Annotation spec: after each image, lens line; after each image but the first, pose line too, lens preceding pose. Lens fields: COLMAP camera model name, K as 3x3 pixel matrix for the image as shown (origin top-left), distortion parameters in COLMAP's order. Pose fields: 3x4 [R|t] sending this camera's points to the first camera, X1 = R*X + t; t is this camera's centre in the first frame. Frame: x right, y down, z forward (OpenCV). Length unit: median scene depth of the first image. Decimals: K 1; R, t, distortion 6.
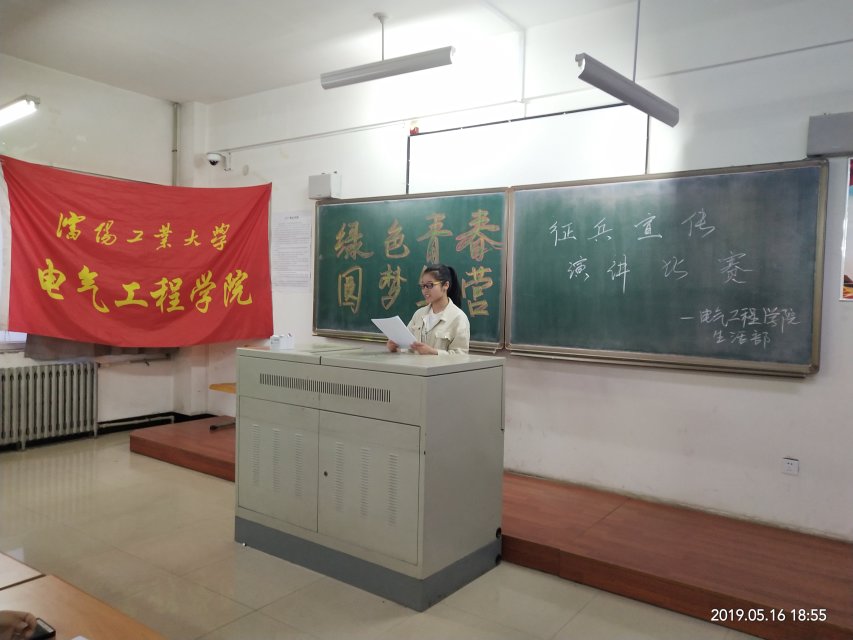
lens RADIAL K [[718.0, 0, 411.2], [0, 718.0, 321.8], [0, 0, 1]] dist [-0.003849, 0.055967]
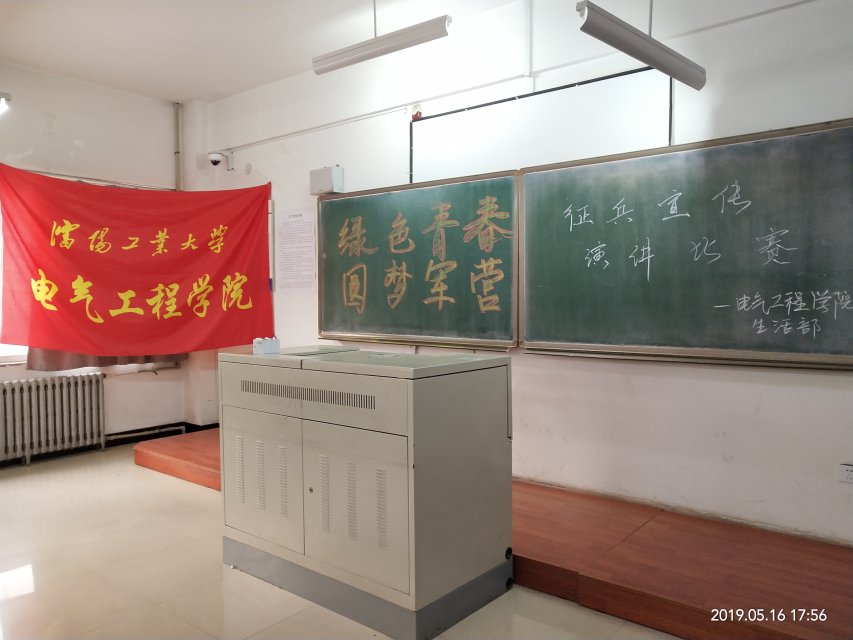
lens RADIAL K [[718.0, 0, 399.5], [0, 718.0, 325.9], [0, 0, 1]] dist [-0.003849, 0.055967]
pose [[0.997319, -0.028677, -0.067325, 0.041701], [0.028667, 0.999588, -0.001109, 0.007272], [0.067329, -0.000824, 0.997730, 0.080049]]
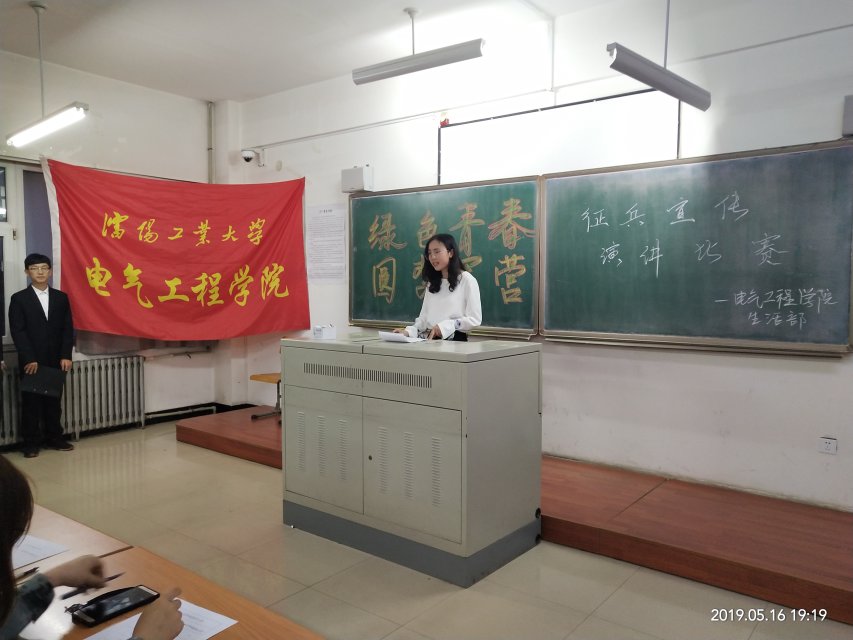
lens RADIAL K [[718.0, 0, 405.3], [0, 718.0, 324.6], [0, 0, 1]] dist [-0.003849, 0.055967]
pose [[0.998758, -0.020803, -0.045267, -0.012531], [0.021665, 0.999592, 0.018632, -0.000092], [0.044860, -0.019589, 0.998801, -0.025662]]
